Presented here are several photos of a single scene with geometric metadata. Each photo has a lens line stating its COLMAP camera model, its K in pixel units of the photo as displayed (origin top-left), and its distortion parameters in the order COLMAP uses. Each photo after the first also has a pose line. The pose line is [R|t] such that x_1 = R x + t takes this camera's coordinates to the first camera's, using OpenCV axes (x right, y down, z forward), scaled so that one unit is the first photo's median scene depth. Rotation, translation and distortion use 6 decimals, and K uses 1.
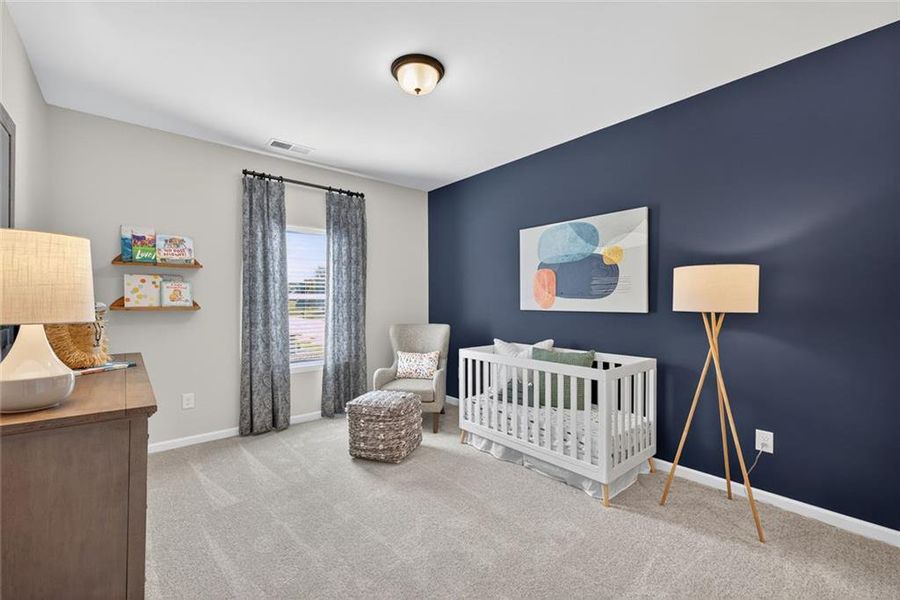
lens RADIAL K [[380.8, 0, 446.9], [0, 380.8, 299.1], [0, 0, 1]] dist [0.003662, -0.000230]
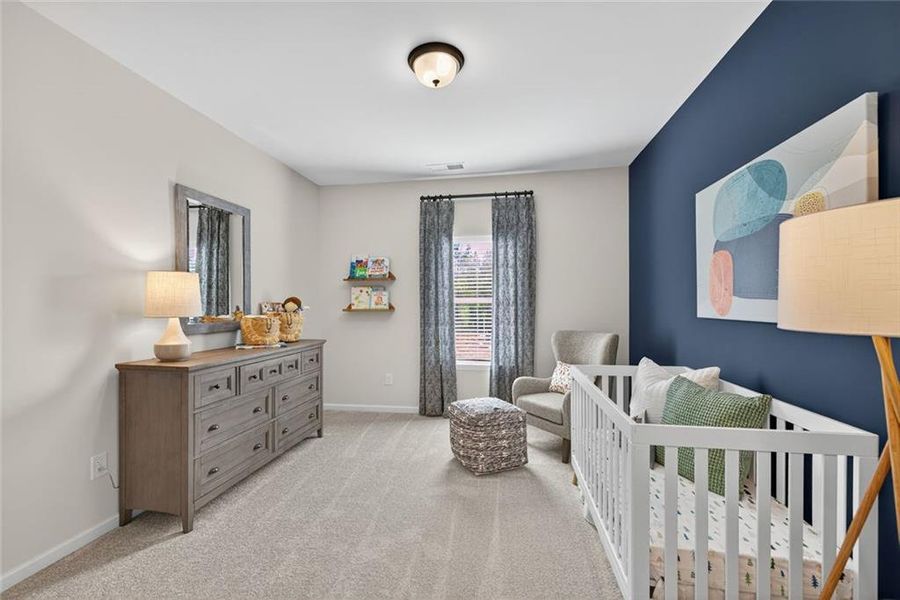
lens RADIAL K [[380.8, 0, 442.7], [0, 380.8, 306.0], [0, 0, 1]] dist [0.003662, -0.000230]
pose [[0.643446, 0.000146, -0.765491, 0.481057], [0.008586, 0.999936, 0.007408, 0.000463], [0.765443, -0.011339, 0.643404, 0.290264]]
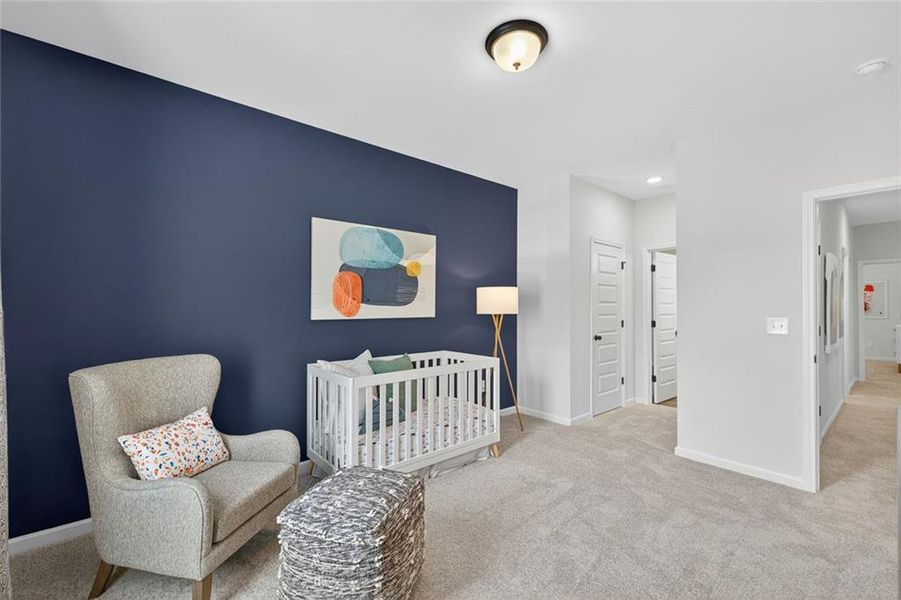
lens RADIAL K [[381.2, 0, 455.4], [0, 381.2, 301.9], [0, 0, 1]] dist [0.003662, -0.000230]
pose [[-0.023153, 0.016643, 0.999593, -0.684239], [0.000936, 0.999861, -0.016626, 0.005286], [-0.999732, 0.000551, -0.023165, 0.848935]]
